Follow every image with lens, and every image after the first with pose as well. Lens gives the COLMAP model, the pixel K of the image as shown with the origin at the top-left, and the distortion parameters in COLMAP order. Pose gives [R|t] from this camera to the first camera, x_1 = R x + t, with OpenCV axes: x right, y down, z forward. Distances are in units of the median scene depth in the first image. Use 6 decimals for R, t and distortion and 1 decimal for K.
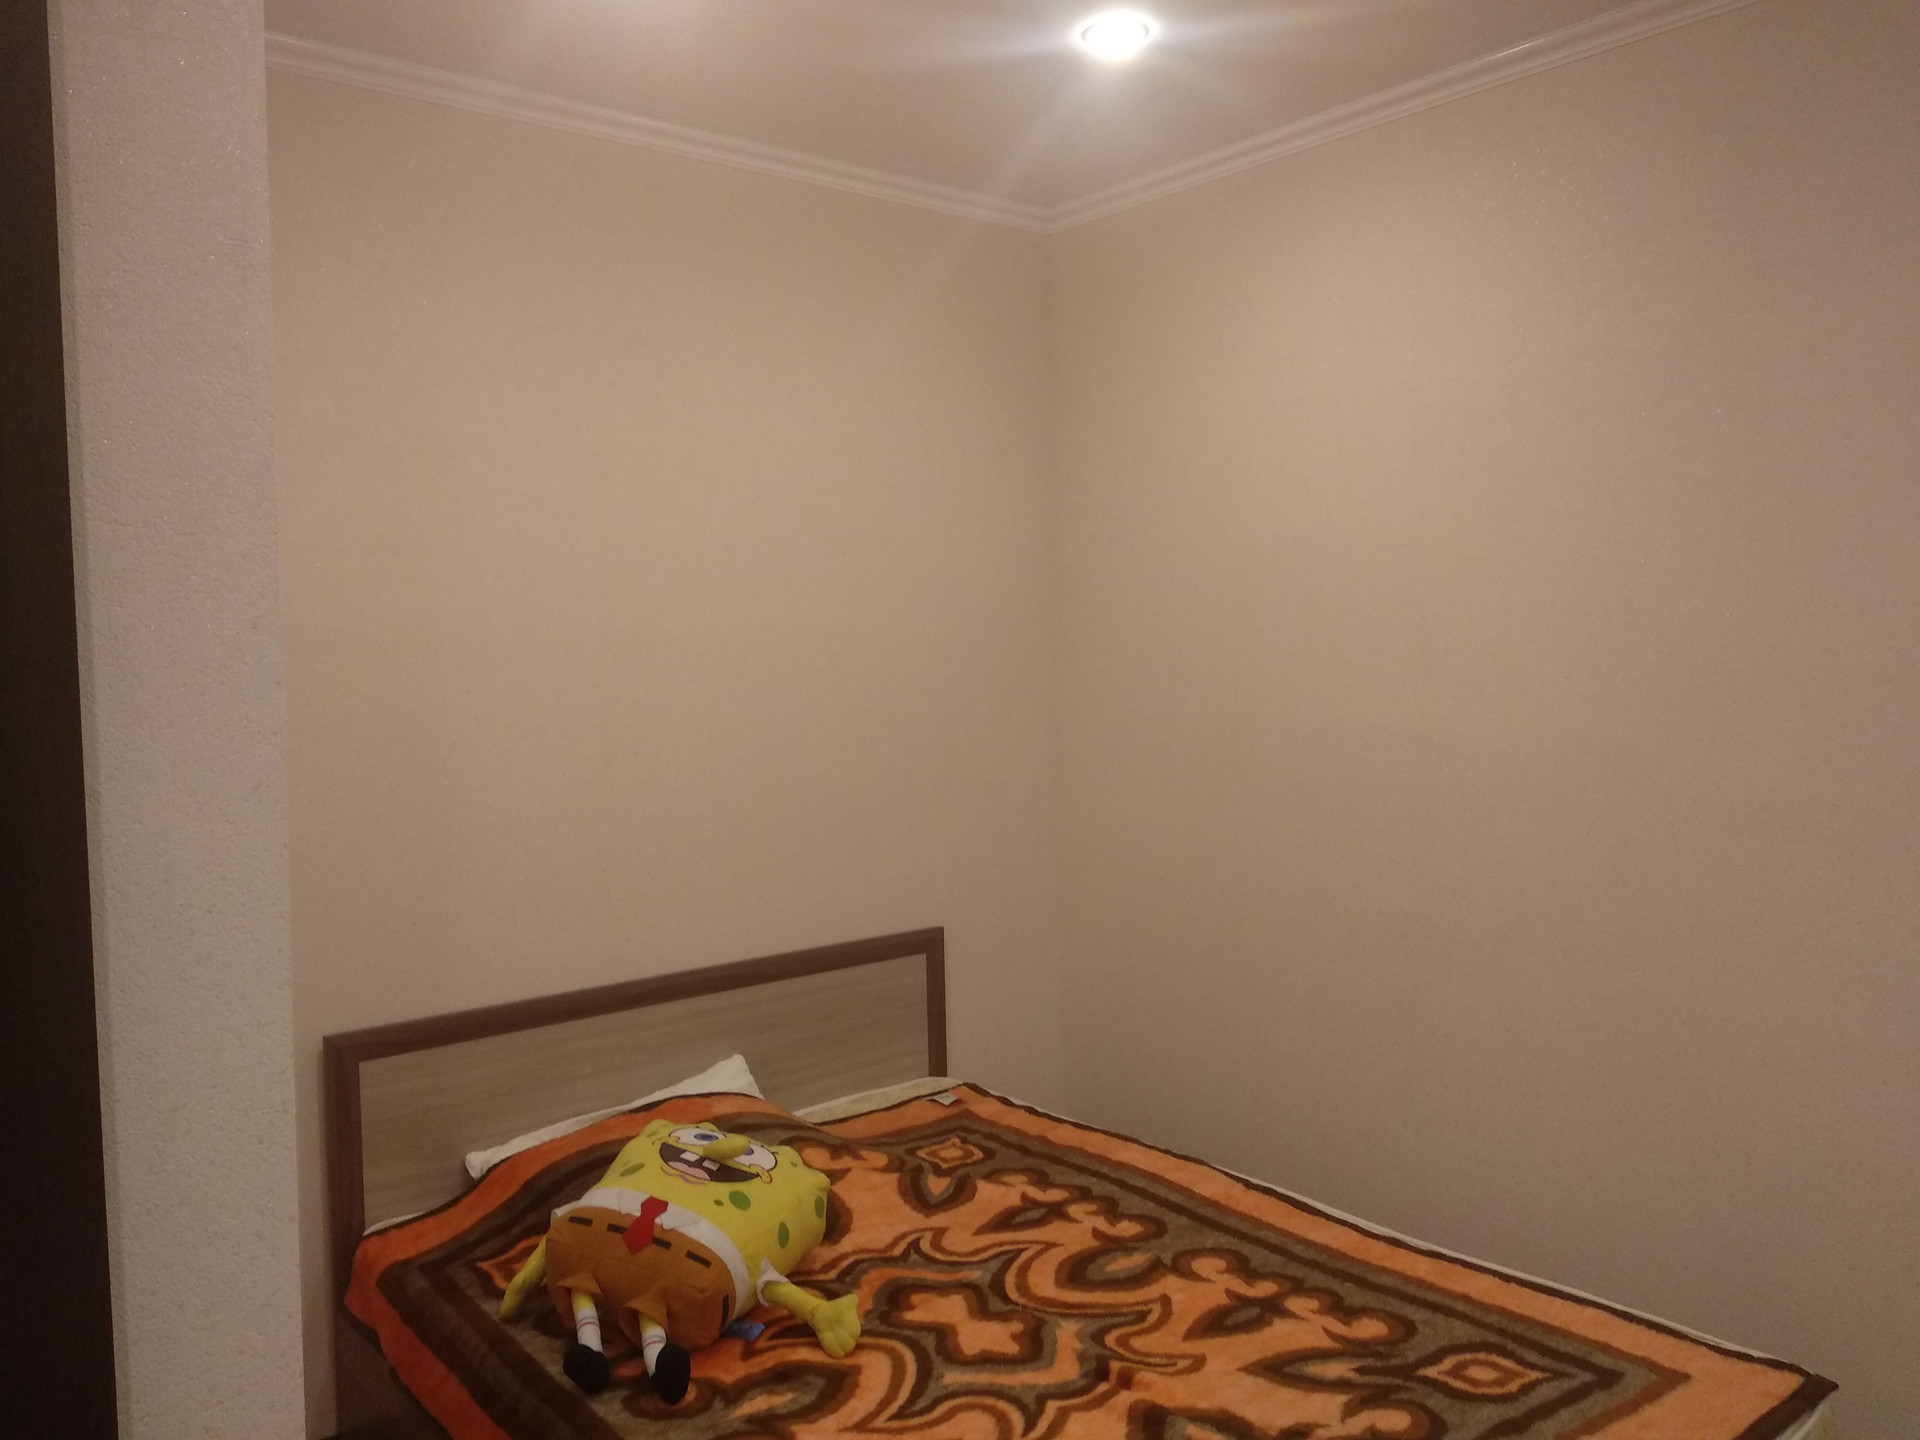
lens RADIAL K [[1521.9, 0, 953.8], [0, 1521.9, 708.5], [0, 0, 1]] dist [0.046182, -0.080962]
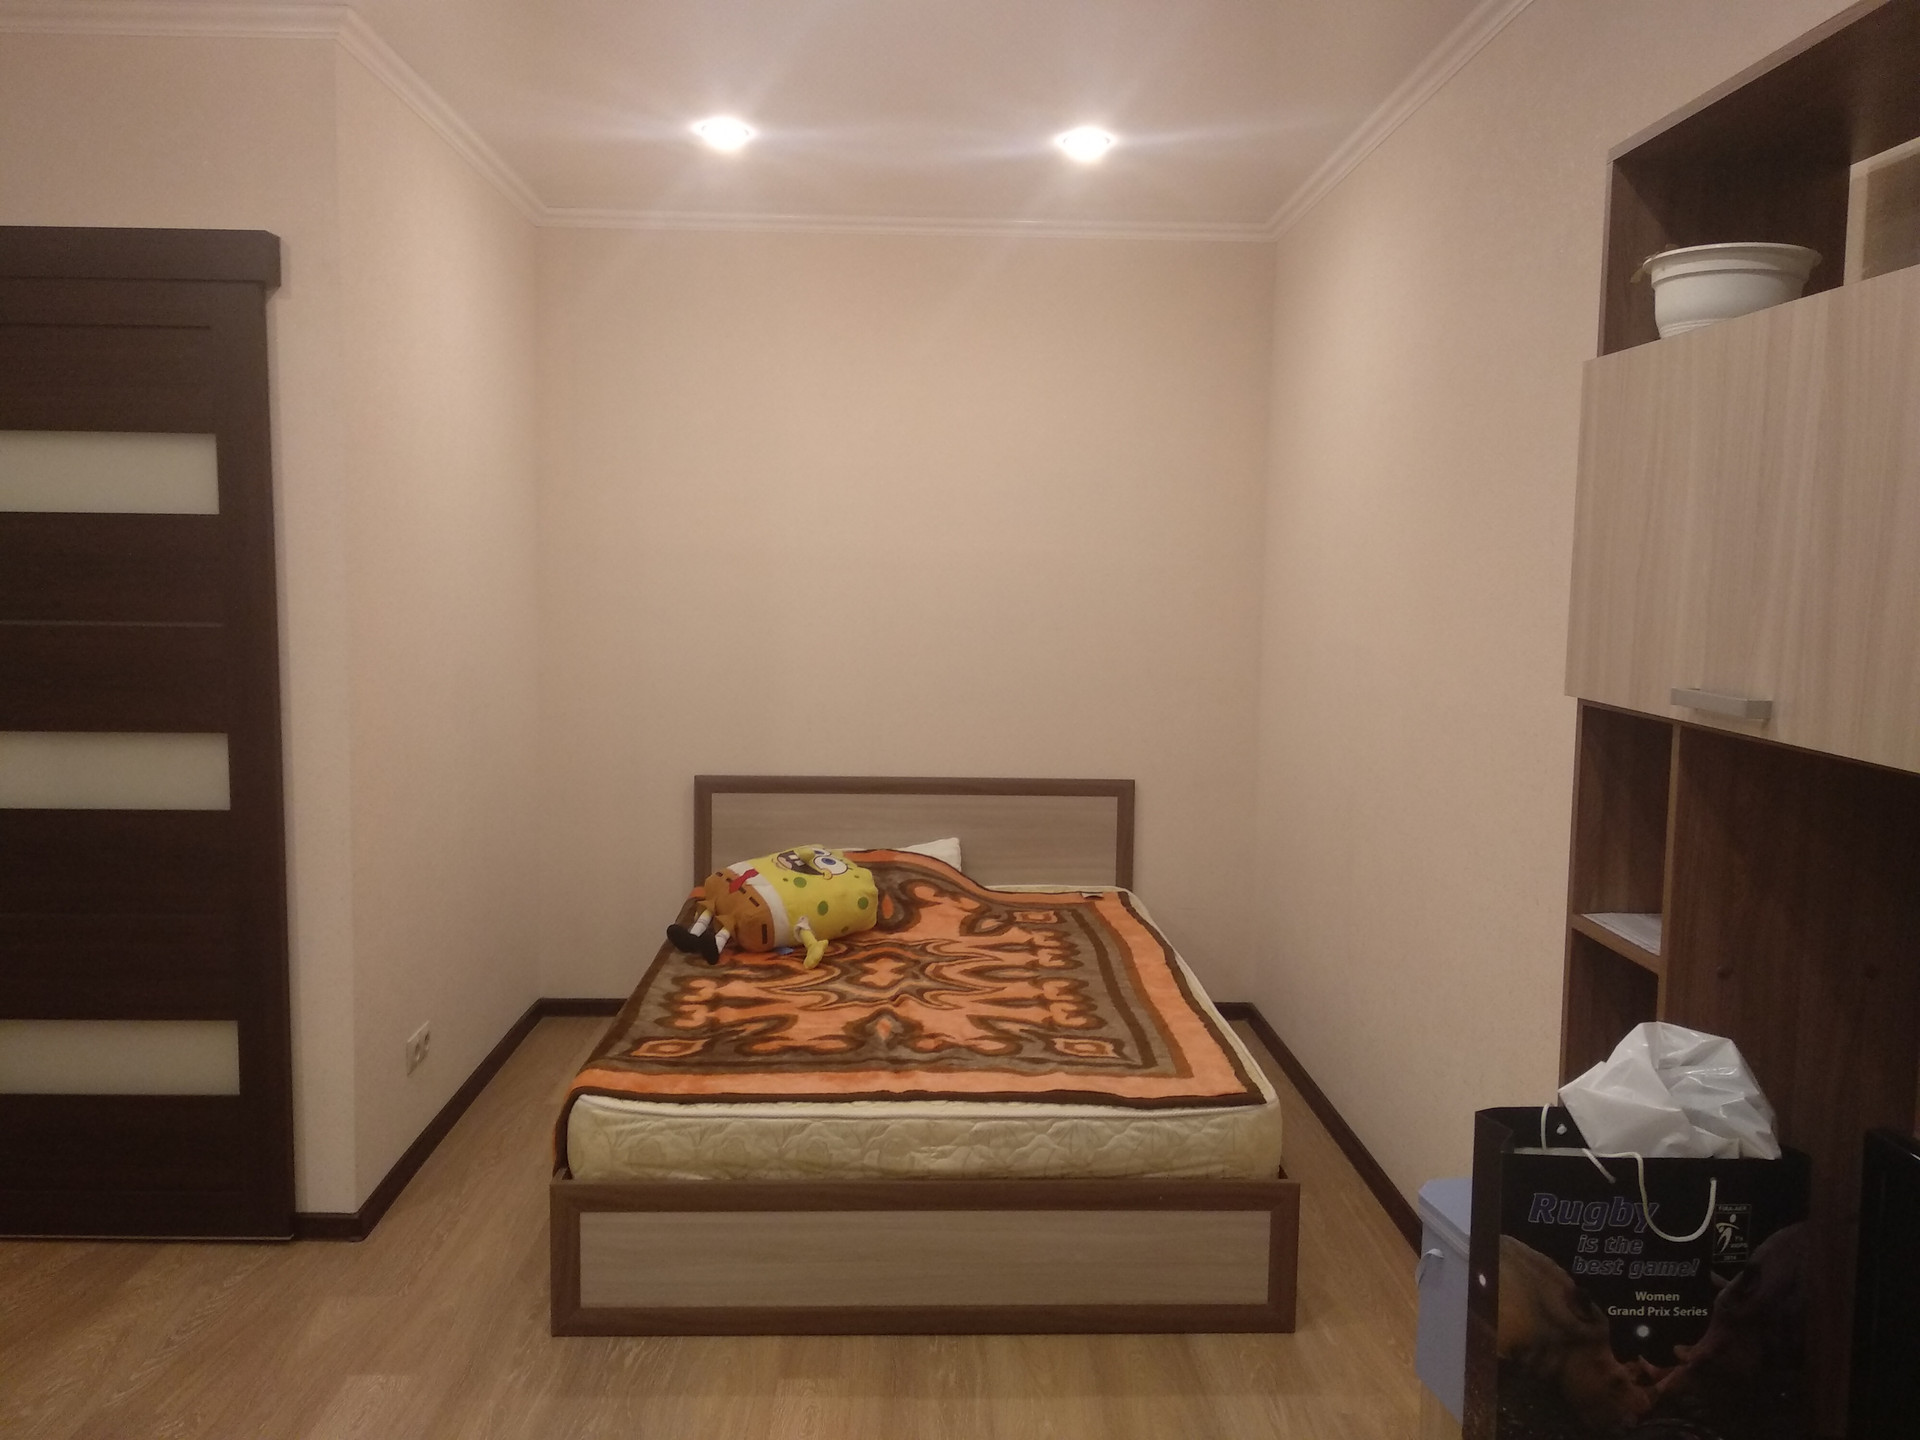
lens RADIAL K [[1521.9, 0, 970.4], [0, 1521.9, 720.8], [0, 0, 1]] dist [0.046182, -0.080962]
pose [[0.796942, 0.092112, -0.596992, 1.043731], [-0.062155, 0.995564, 0.070636, 0.005921], [0.600850, -0.019187, 0.799132, -0.263880]]
